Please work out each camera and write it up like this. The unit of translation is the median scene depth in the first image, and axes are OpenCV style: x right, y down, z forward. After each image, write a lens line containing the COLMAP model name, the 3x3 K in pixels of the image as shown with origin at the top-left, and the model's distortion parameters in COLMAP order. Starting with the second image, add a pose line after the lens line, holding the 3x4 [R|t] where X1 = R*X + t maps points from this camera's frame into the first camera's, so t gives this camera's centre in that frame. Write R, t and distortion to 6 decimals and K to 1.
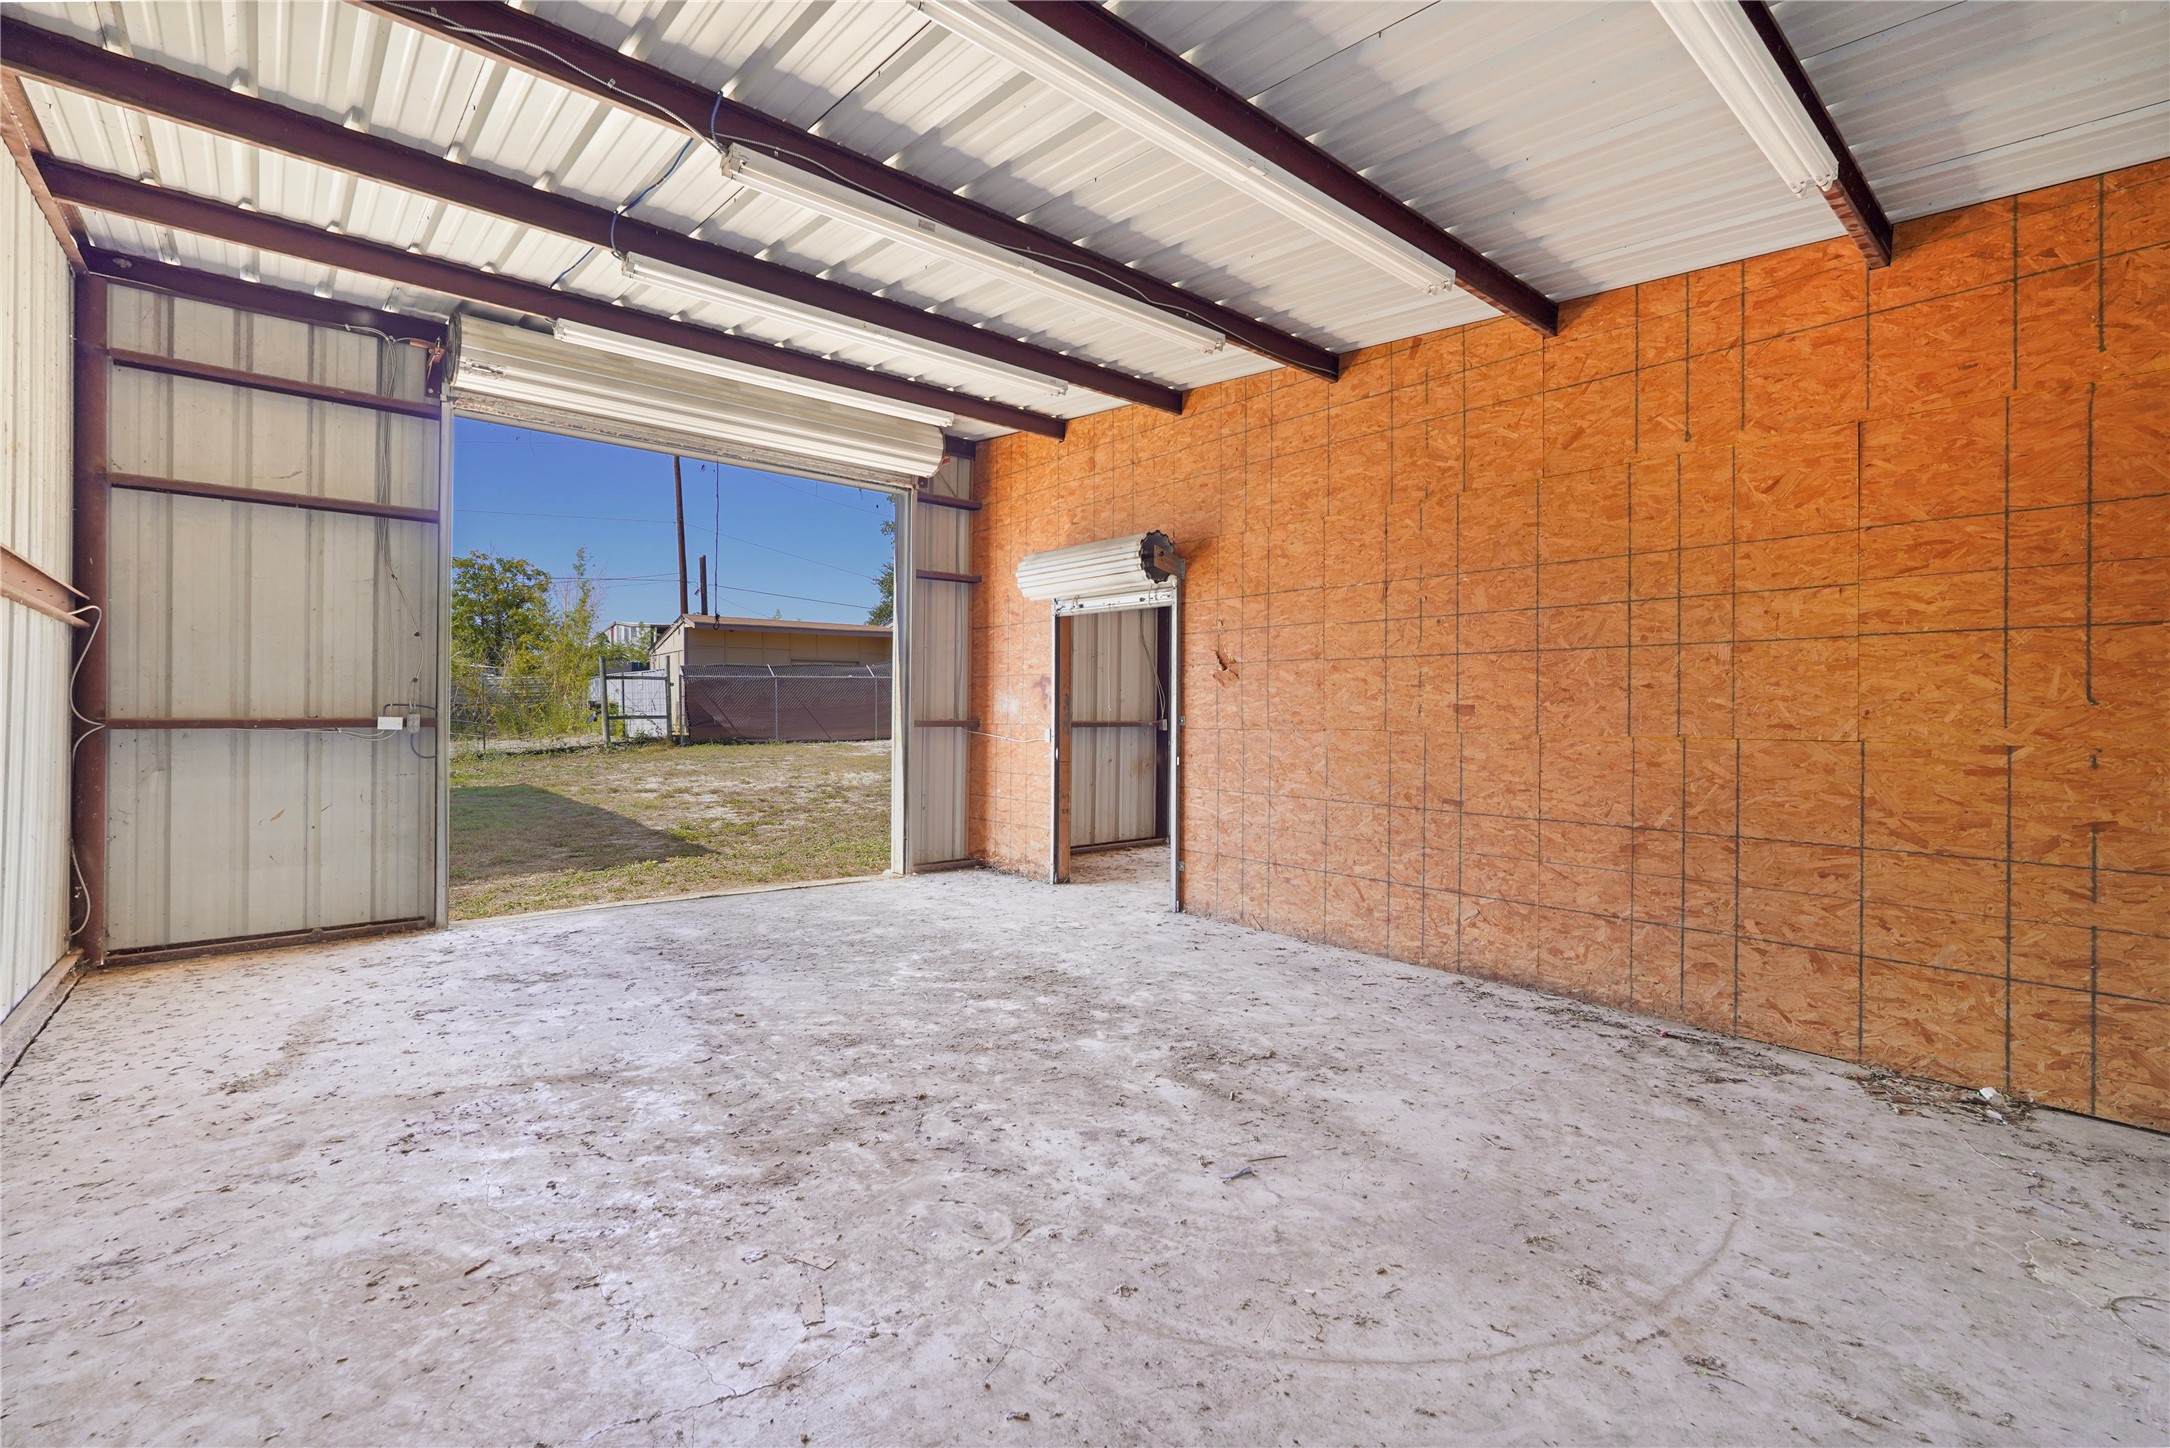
lens RADIAL K [[943.7, 0, 1056.0], [0, 943.7, 716.8], [0, 0, 1]] dist [-0.002360, 0.000416]
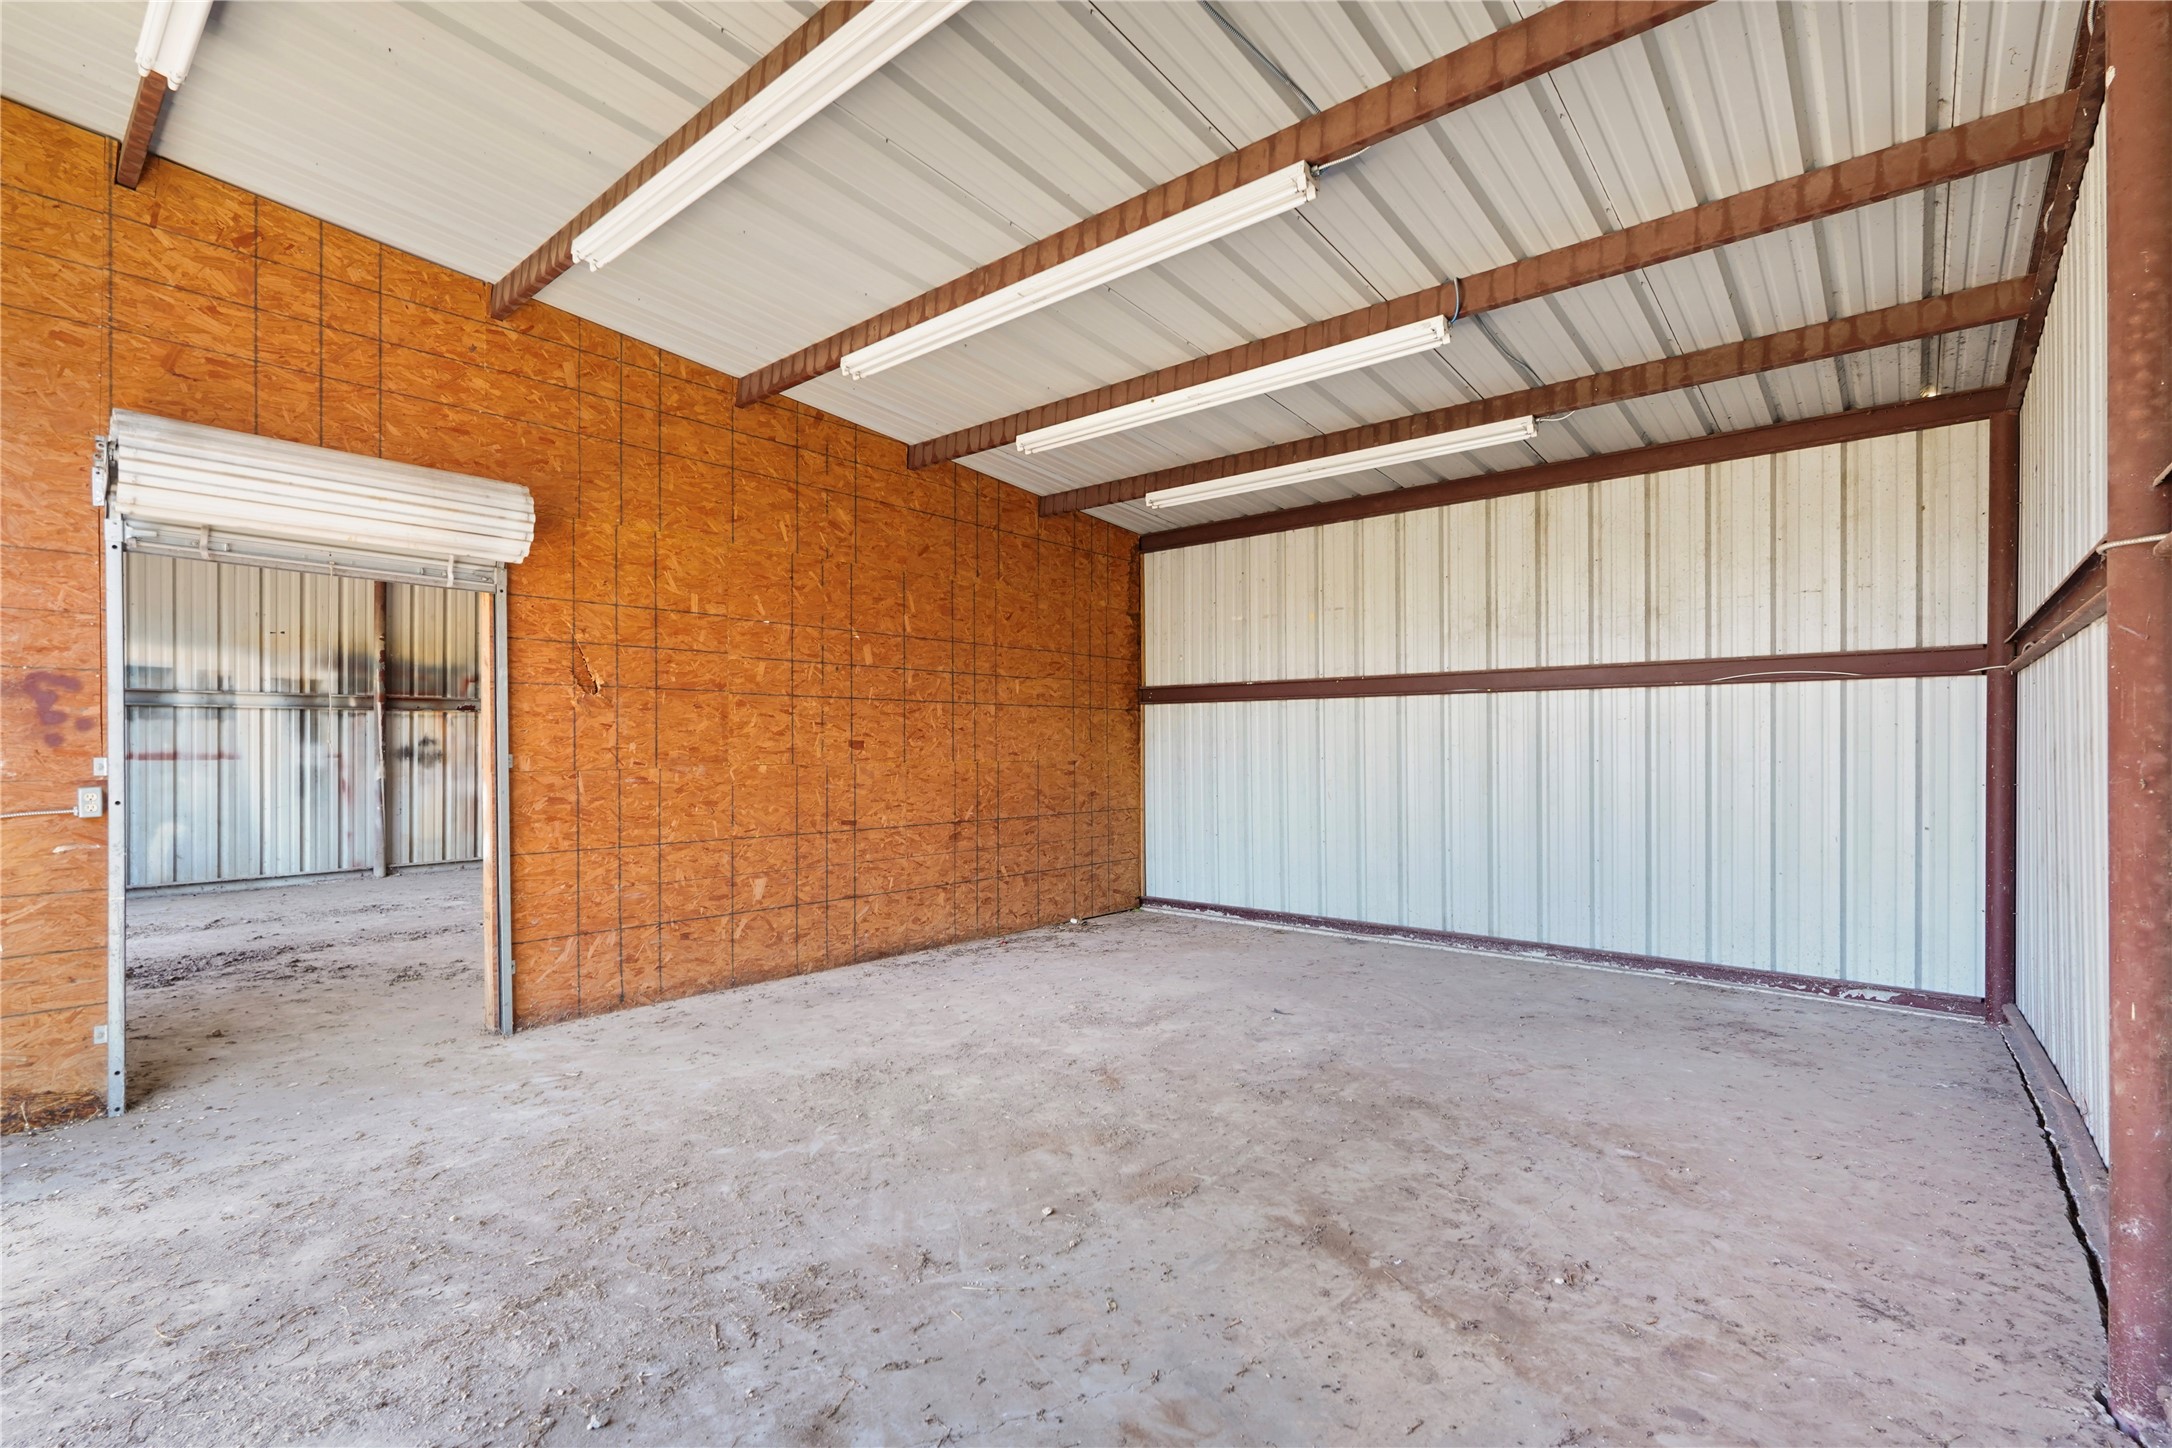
lens RADIAL K [[979.8, 0, 1092.9], [0, 979.8, 761.2], [0, 0, 1]] dist [-0.012157, 0.000461]
pose [[-0.166146, -0.022073, 0.985854, -1.096123], [0.003117, 0.999733, 0.022909, -0.018075], [-0.986096, 0.006879, -0.166033, 1.171997]]
